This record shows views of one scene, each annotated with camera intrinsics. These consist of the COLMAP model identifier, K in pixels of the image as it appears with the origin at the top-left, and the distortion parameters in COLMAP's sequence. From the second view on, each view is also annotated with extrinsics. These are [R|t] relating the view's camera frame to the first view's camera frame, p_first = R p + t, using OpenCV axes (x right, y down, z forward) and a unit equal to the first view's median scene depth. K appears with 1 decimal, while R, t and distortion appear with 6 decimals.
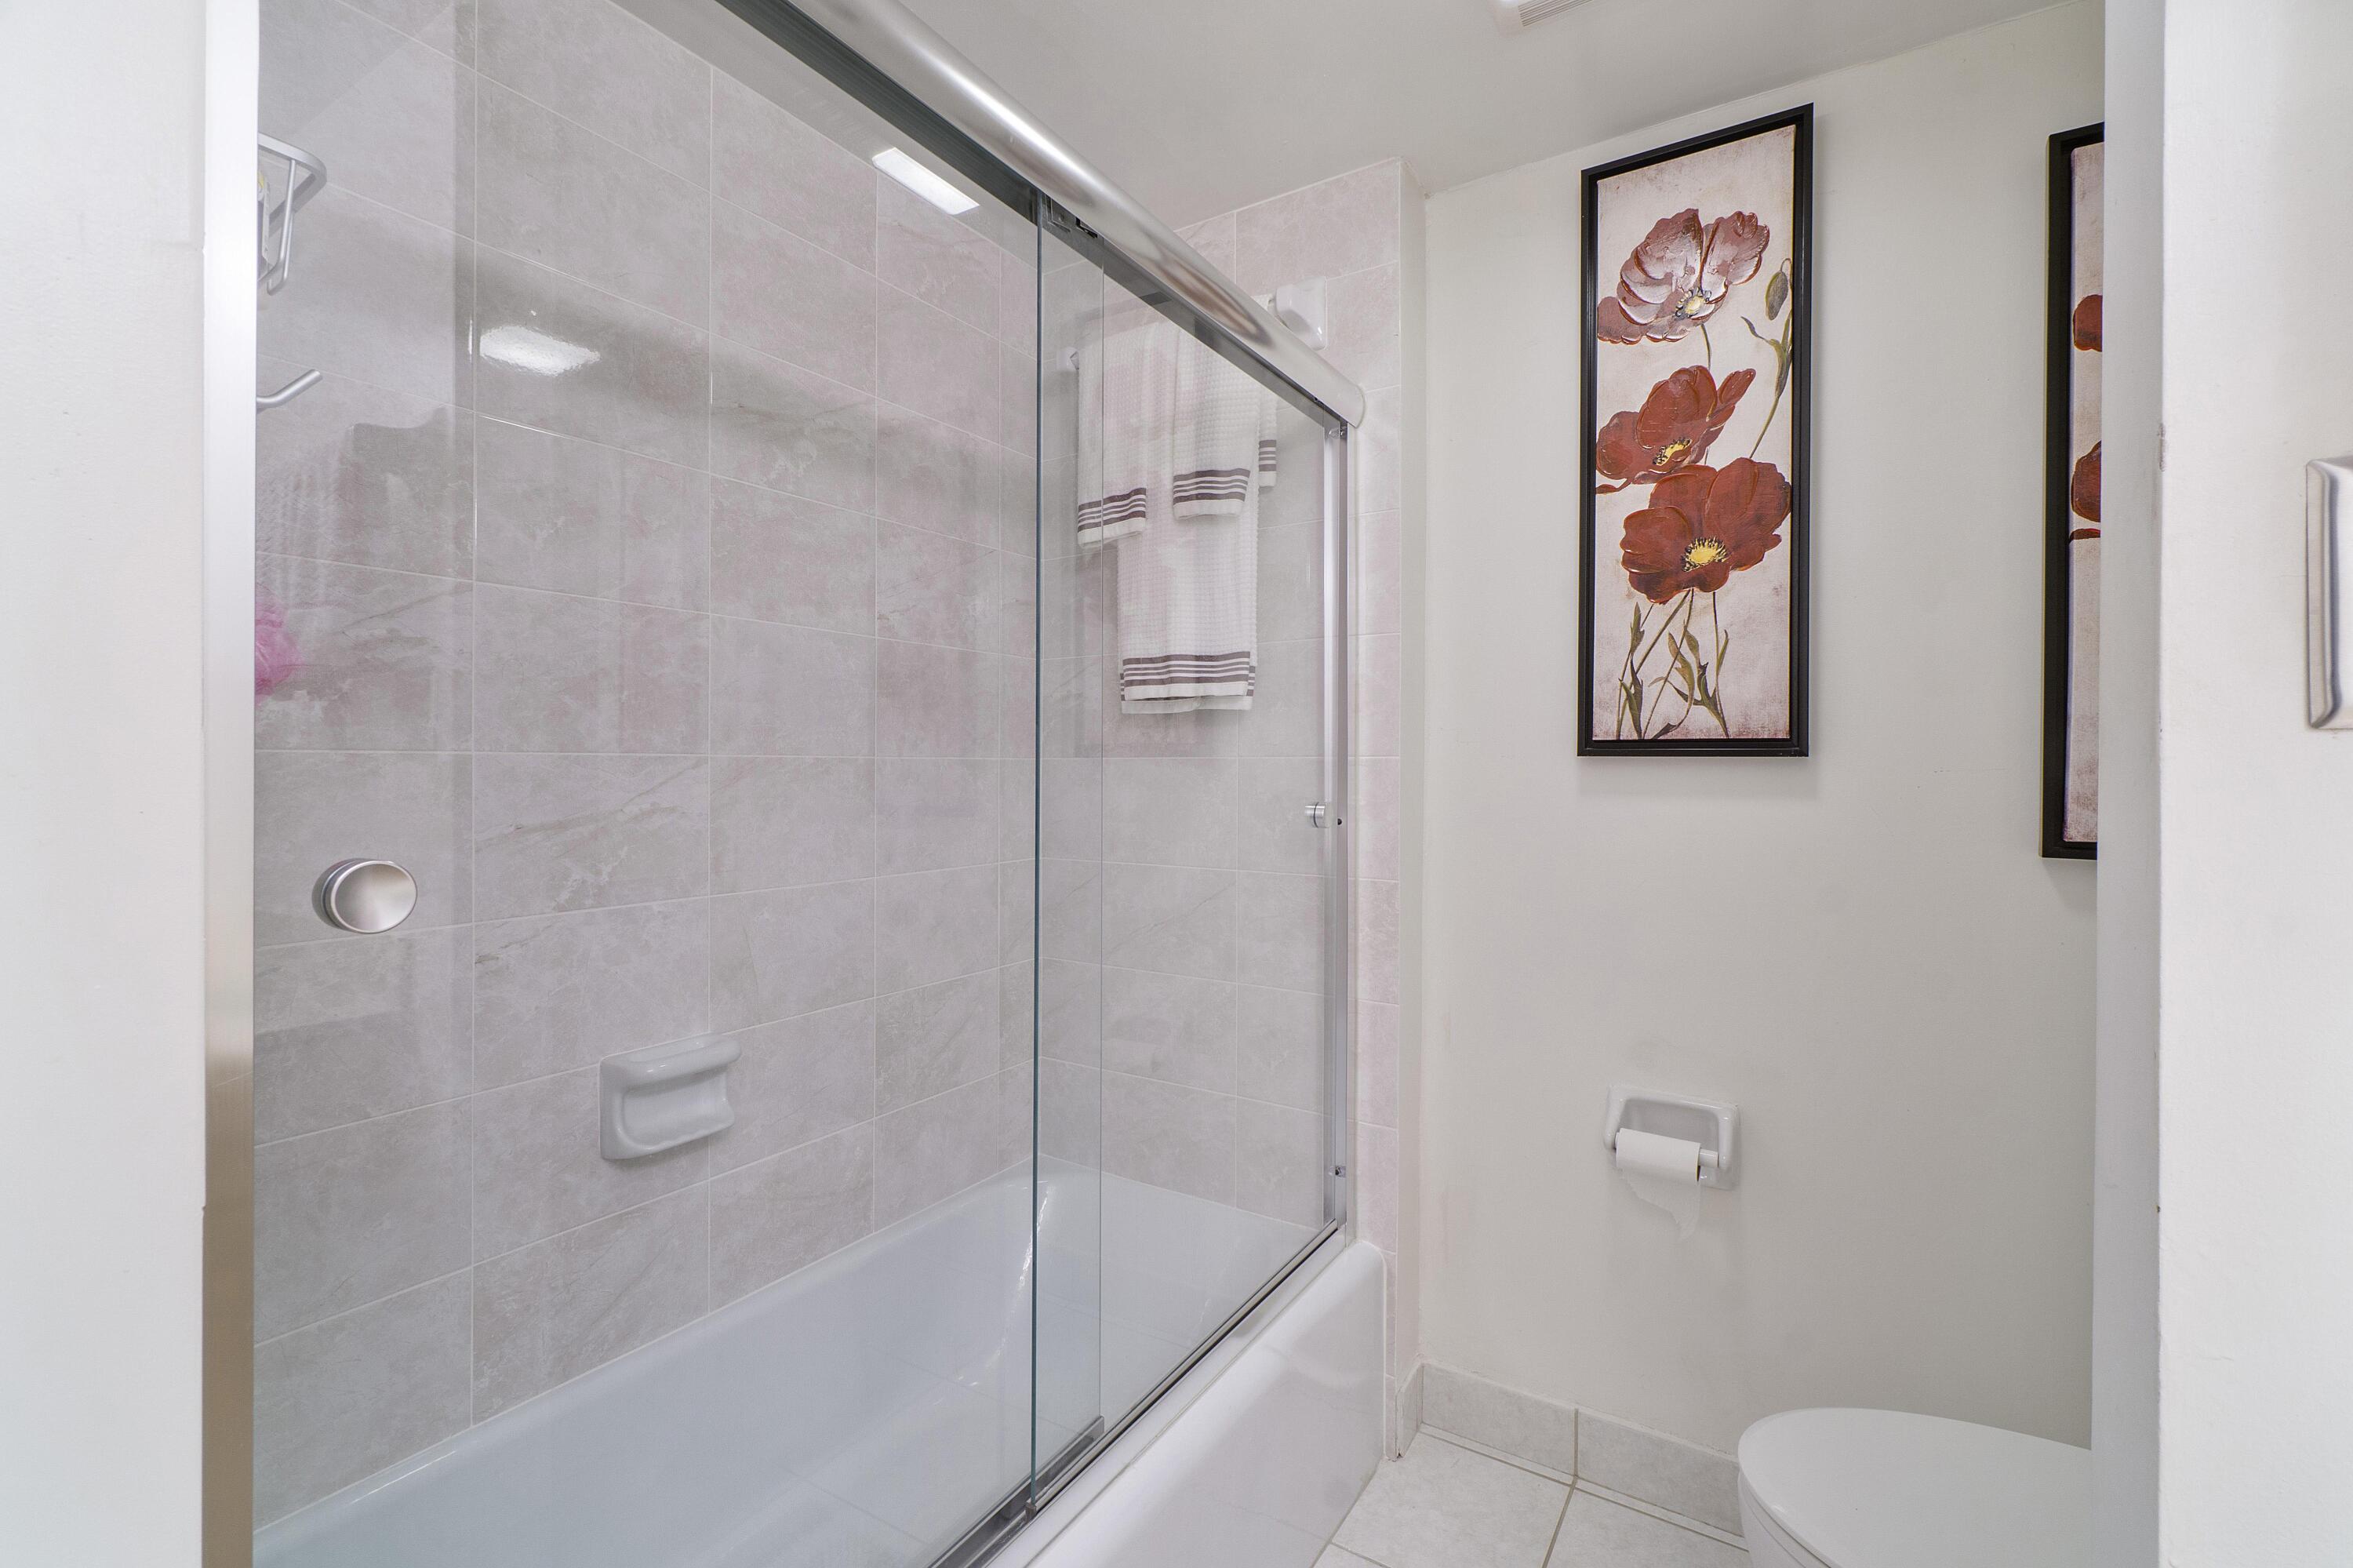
lens RADIAL K [[1018.8, 0, 1163.8], [0, 1018.8, 773.2], [0, 0, 1]] dist [-0.007371, 0.002136]
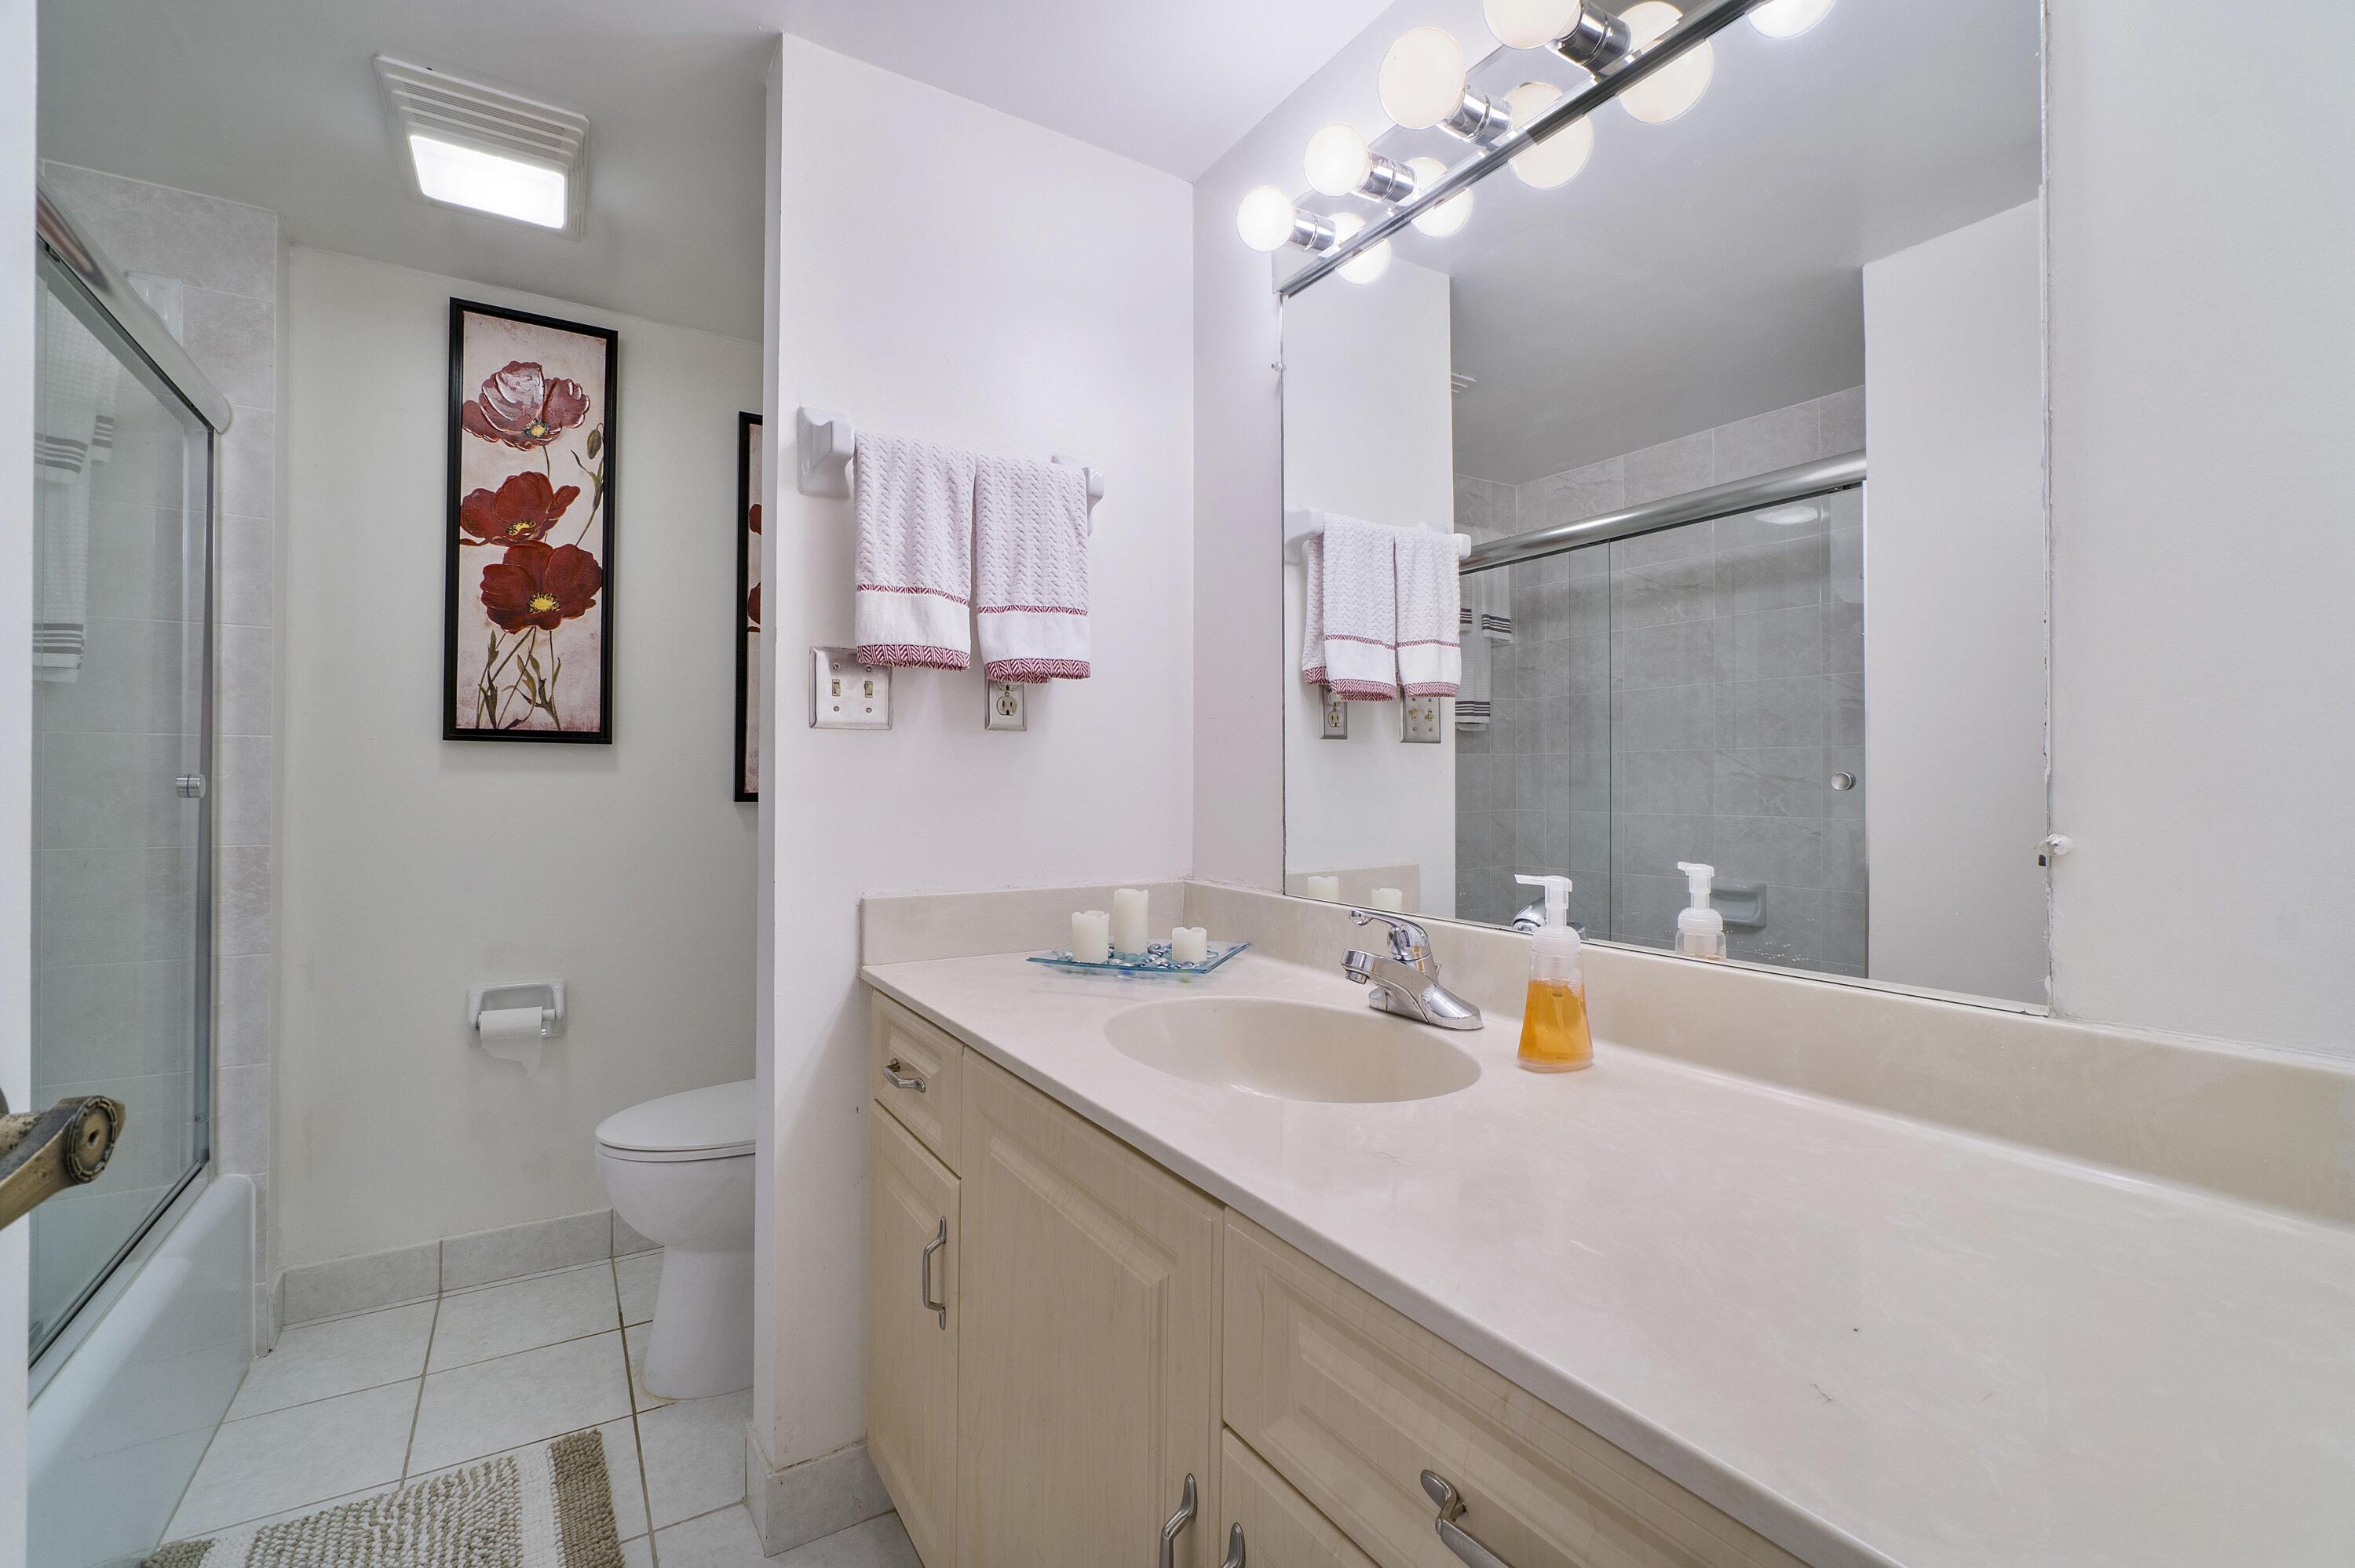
lens RADIAL K [[1019.5, 0, 1169.4], [0, 1019.5, 772.7], [0, 0, 1]] dist [-0.007371, 0.002136]
pose [[0.428448, 0.004777, 0.903554, -0.390424], [-0.000578, 0.999987, -0.005013, 0.032467], [-0.903566, 0.001626, 0.428445, -0.423511]]
